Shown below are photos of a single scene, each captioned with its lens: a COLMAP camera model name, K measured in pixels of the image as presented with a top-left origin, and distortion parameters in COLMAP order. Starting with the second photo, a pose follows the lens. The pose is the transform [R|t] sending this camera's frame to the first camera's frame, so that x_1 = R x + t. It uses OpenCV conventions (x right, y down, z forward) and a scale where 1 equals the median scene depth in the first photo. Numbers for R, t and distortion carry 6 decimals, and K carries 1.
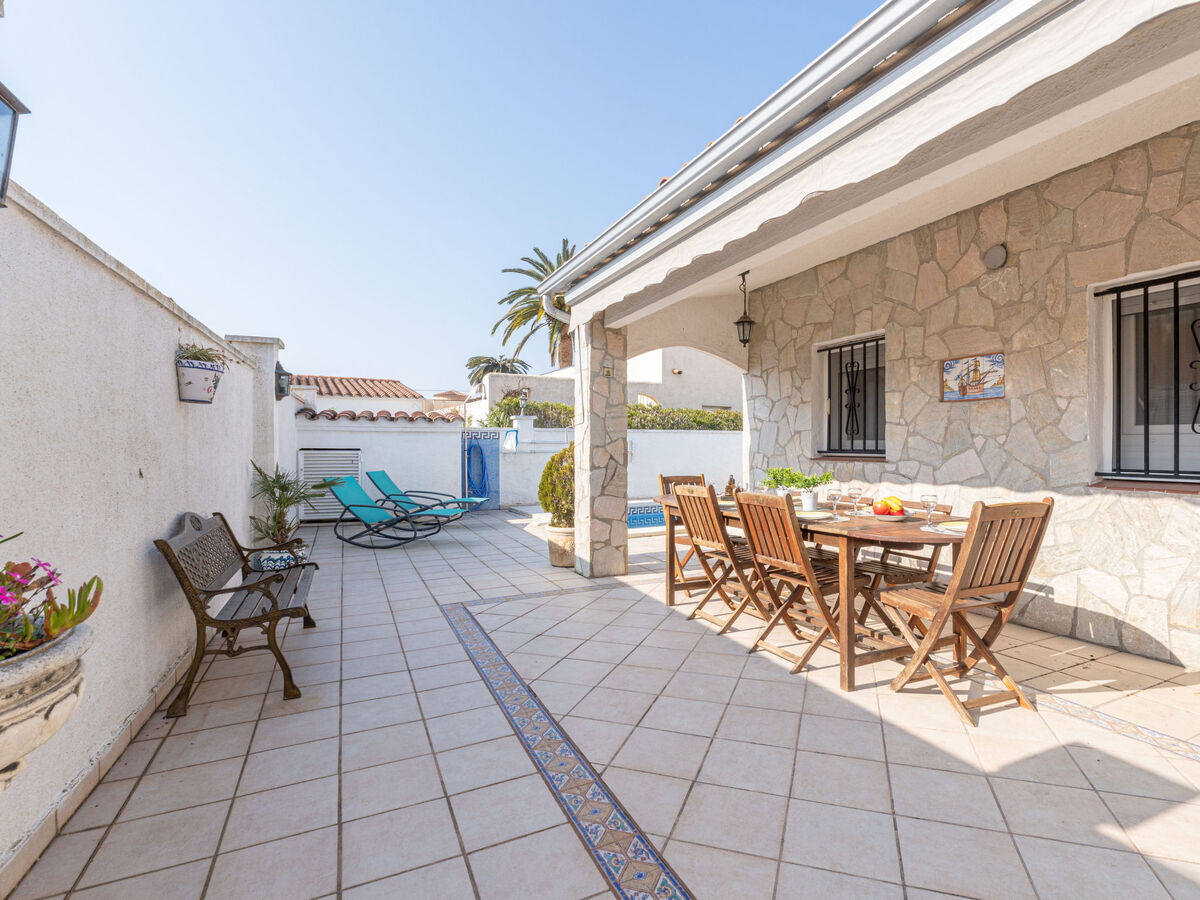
lens RADIAL K [[600.3, 0, 640.6], [0, 600.3, 451.4], [0, 0, 1]] dist [-0.004525, -0.000589]
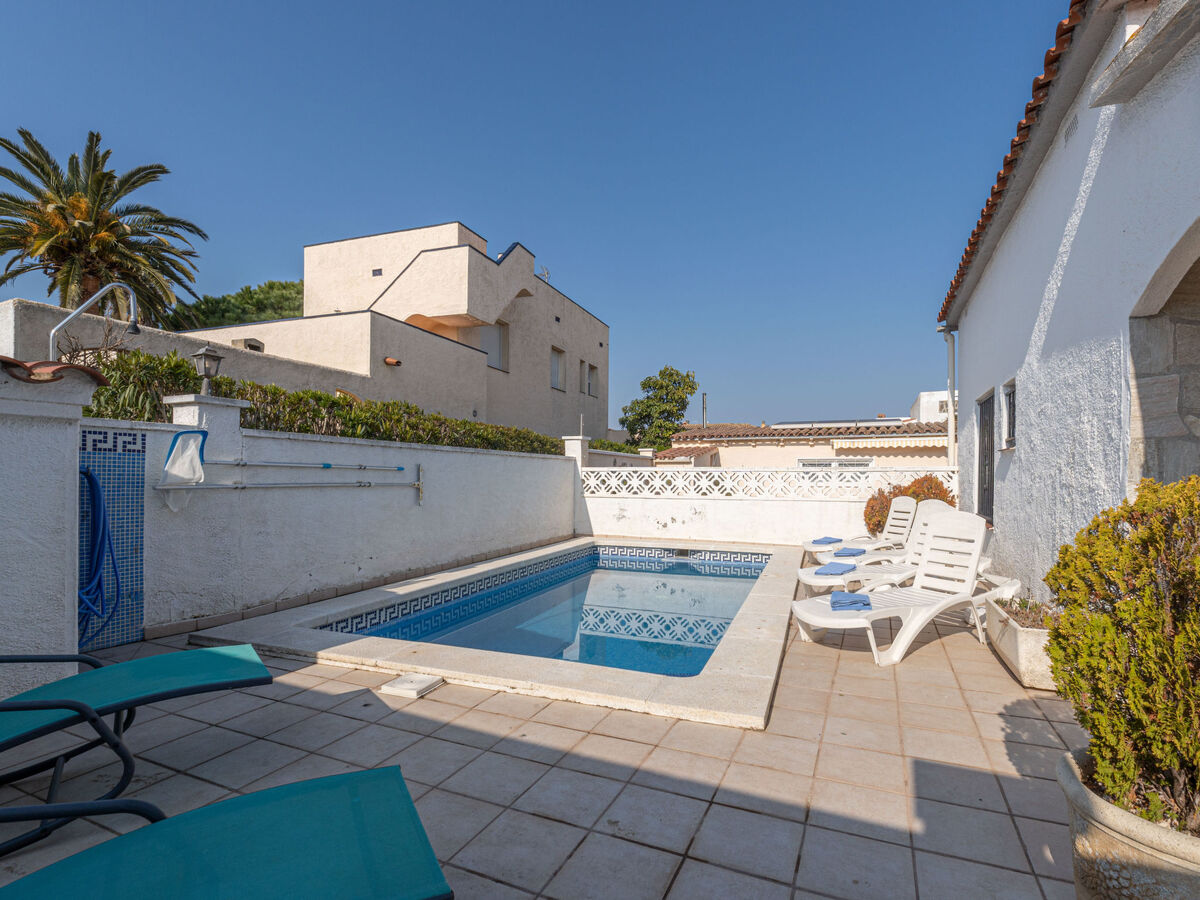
lens RADIAL K [[587.7, 0, 620.0], [0, 587.7, 473.3], [0, 0, 1]] dist [-0.003034, -0.000397]
pose [[0.764701, 0.011006, 0.644291, -0.590733], [0.000831, 0.999836, -0.018065, -0.001722], [-0.644384, 0.014350, 0.764567, 1.303234]]
